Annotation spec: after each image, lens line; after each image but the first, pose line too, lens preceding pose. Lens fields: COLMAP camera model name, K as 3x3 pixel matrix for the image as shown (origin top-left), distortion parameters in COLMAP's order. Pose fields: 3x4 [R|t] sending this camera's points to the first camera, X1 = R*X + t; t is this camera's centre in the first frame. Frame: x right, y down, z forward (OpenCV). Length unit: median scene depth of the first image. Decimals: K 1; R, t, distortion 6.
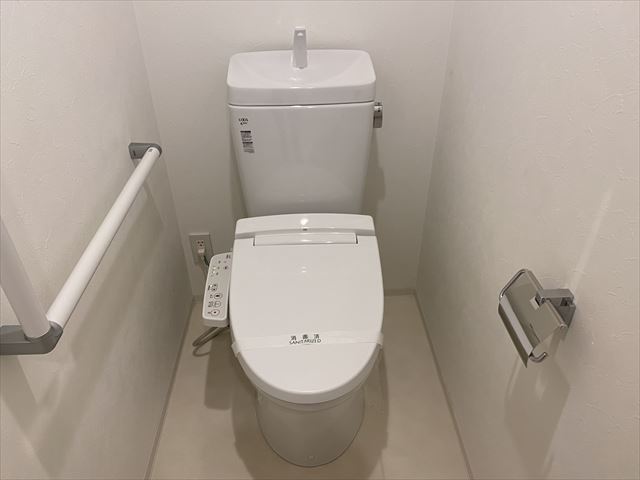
lens RADIAL K [[474.6, 0, 320.0], [0, 474.6, 240.0], [0, 0, 1]] dist [0.044812, -0.001722]
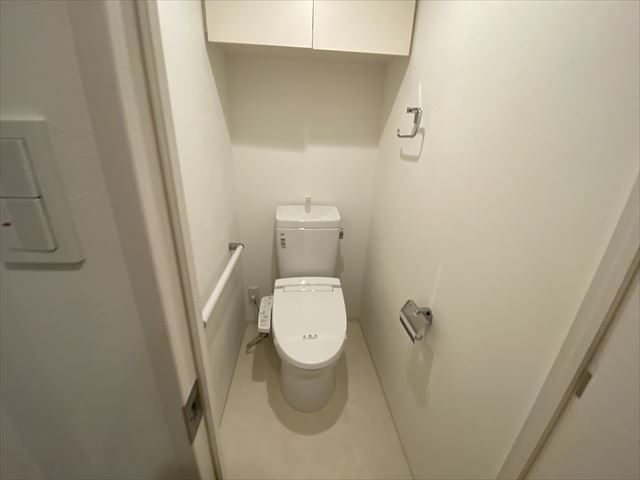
lens RADIAL K [[259.6, 0, 319.0], [0, 259.6, 238.5], [0, 0, 1]] dist [0.038891, -0.029564]
pose [[0.996470, 0.024040, 0.080438, -0.083377], [-0.003685, 0.969729, -0.244156, 0.063223], [-0.083873, 0.242997, 0.966394, -0.178161]]
